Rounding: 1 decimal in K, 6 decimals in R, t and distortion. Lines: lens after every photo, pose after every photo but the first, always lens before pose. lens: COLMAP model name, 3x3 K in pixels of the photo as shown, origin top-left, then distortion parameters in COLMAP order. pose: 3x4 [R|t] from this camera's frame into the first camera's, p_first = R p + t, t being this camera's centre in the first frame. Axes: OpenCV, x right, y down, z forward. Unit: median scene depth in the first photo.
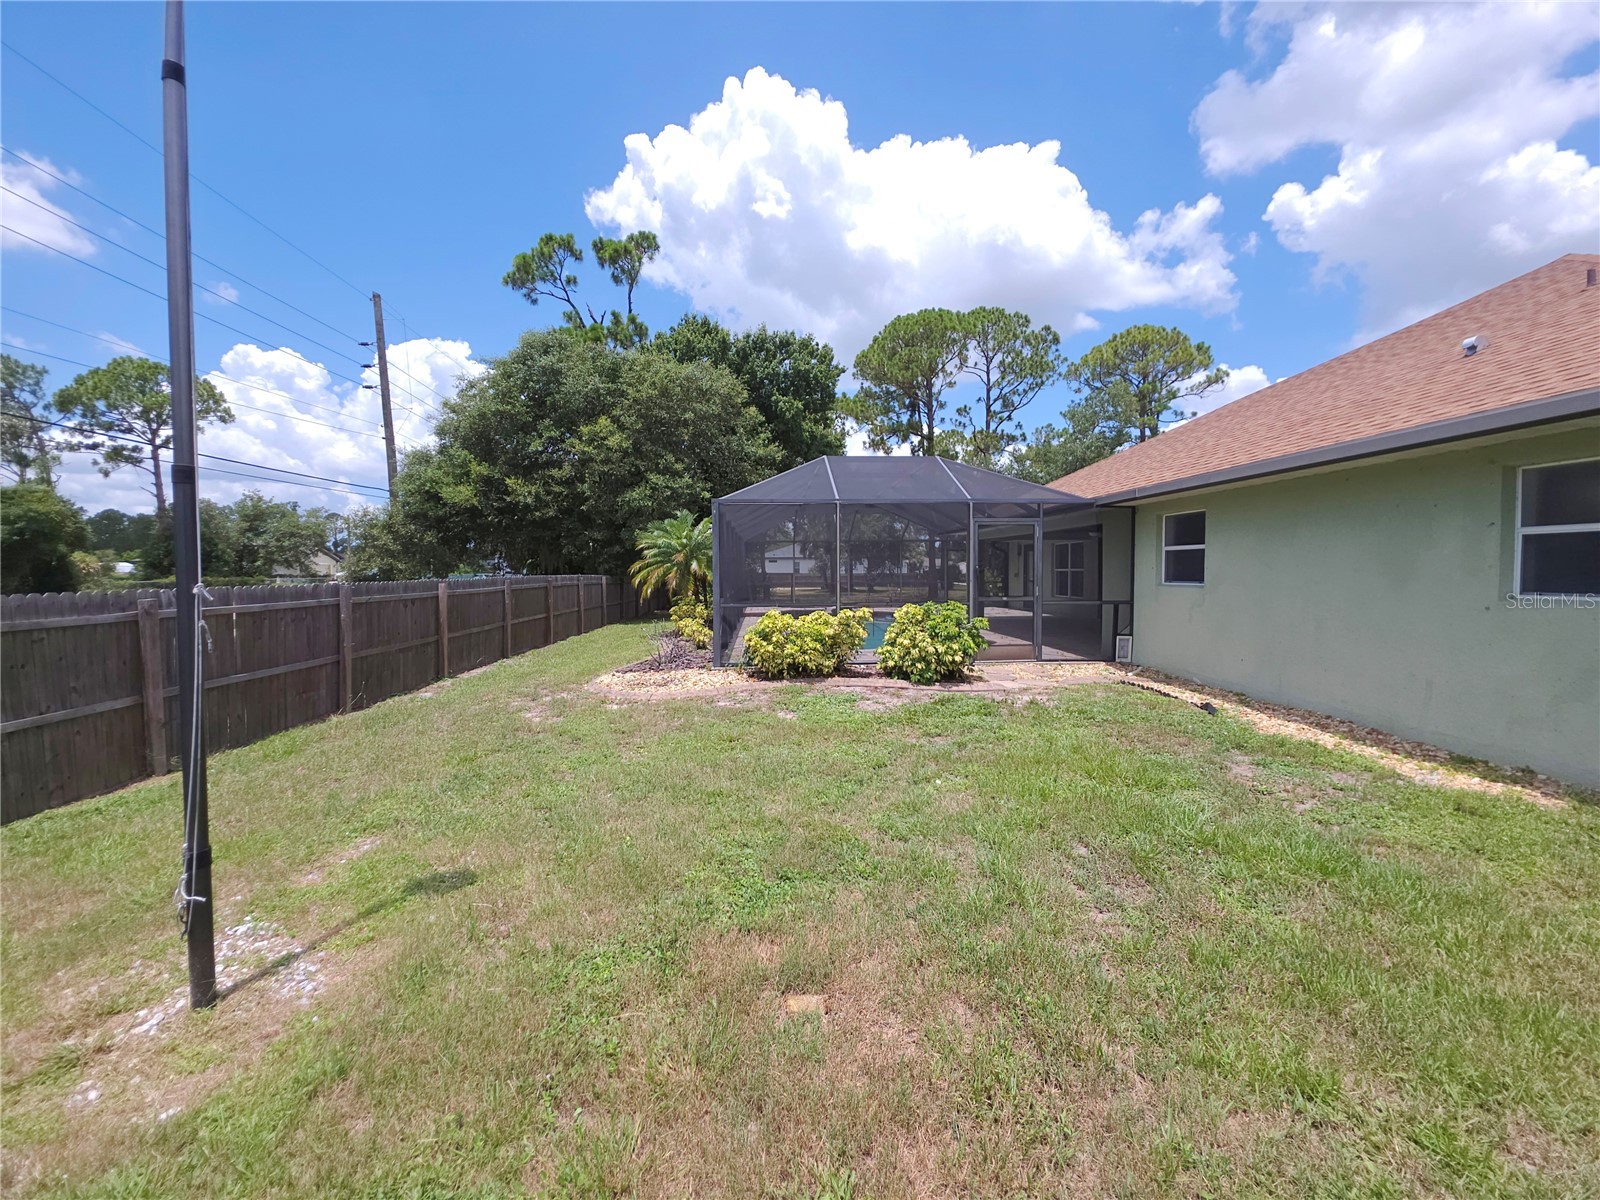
lens RADIAL K [[639.0, 0, 798.6], [0, 639.0, 594.0], [0, 0, 1]] dist [-0.011940, -0.003756]
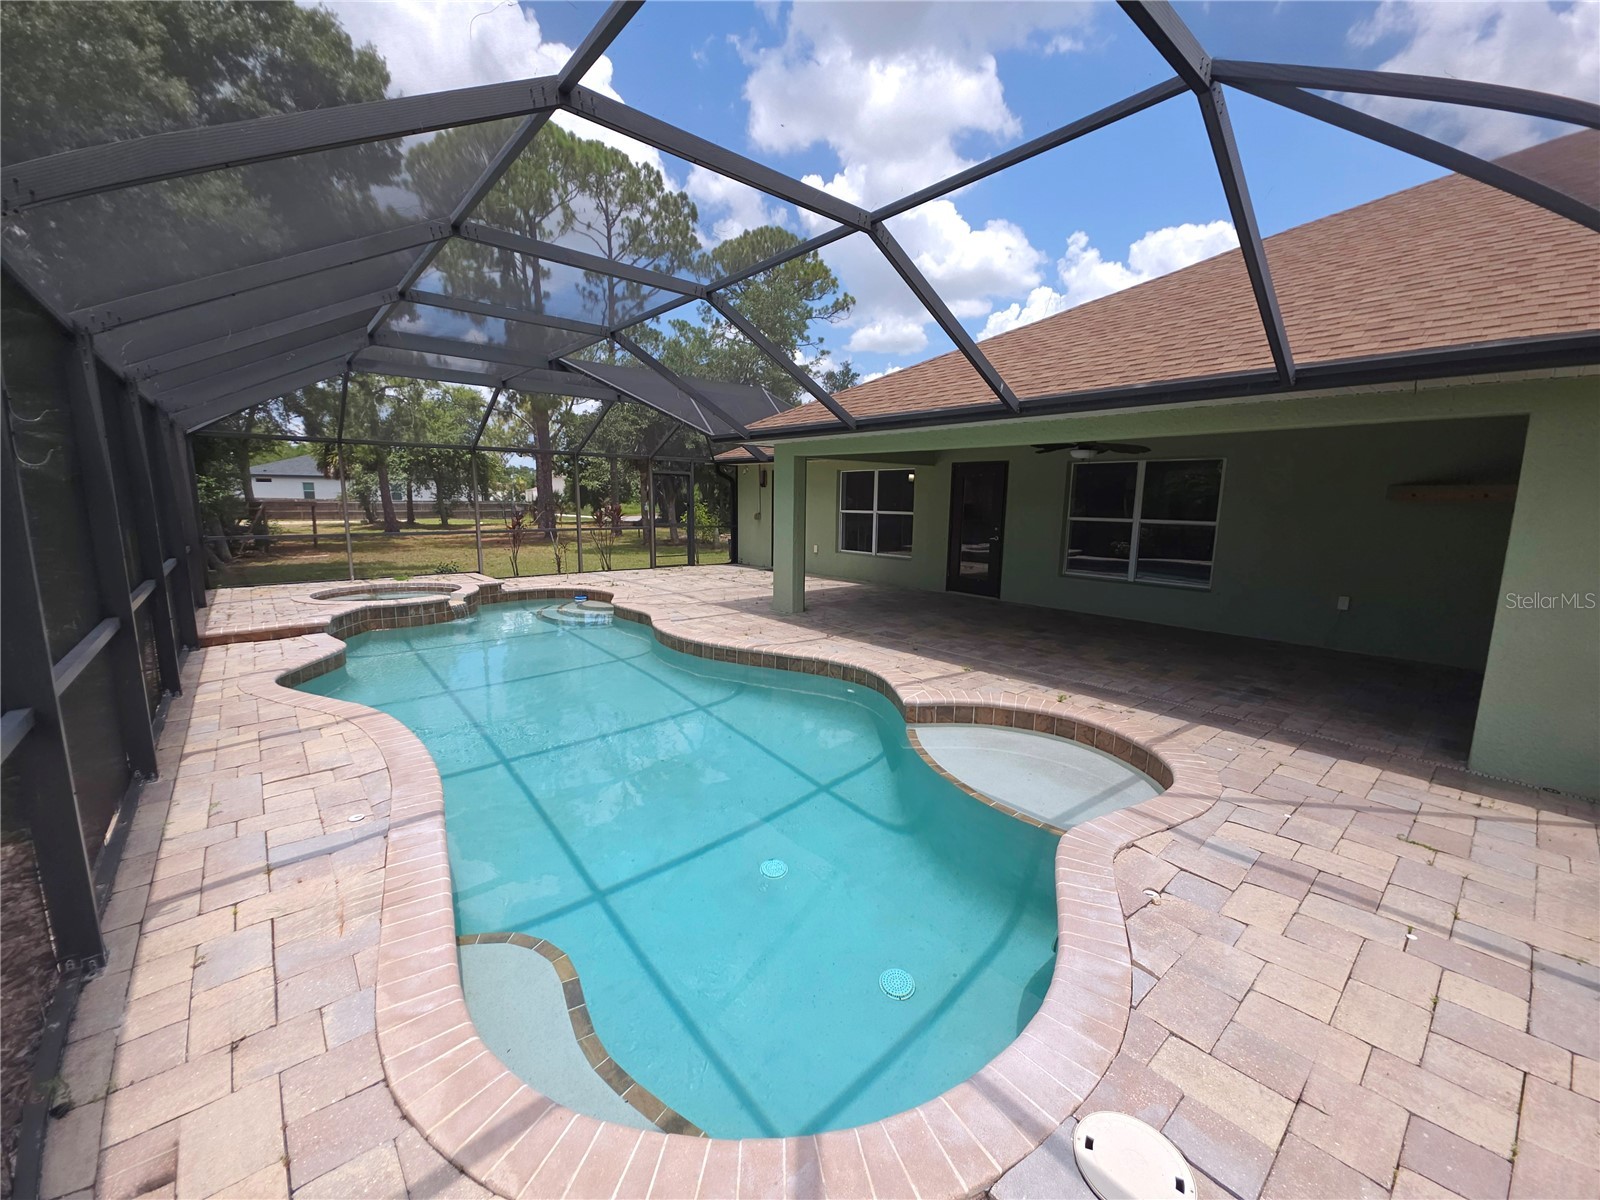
lens RADIAL K [[639.0, 0, 802.8], [0, 639.0, 596.1], [0, 0, 1]] dist [-0.011940, -0.003756]
pose [[0.789794, -0.071256, 0.609219, -0.010376], [0.003928, 0.993796, 0.111145, -0.004399], [-0.613359, -0.085388, 0.785175, 0.182101]]
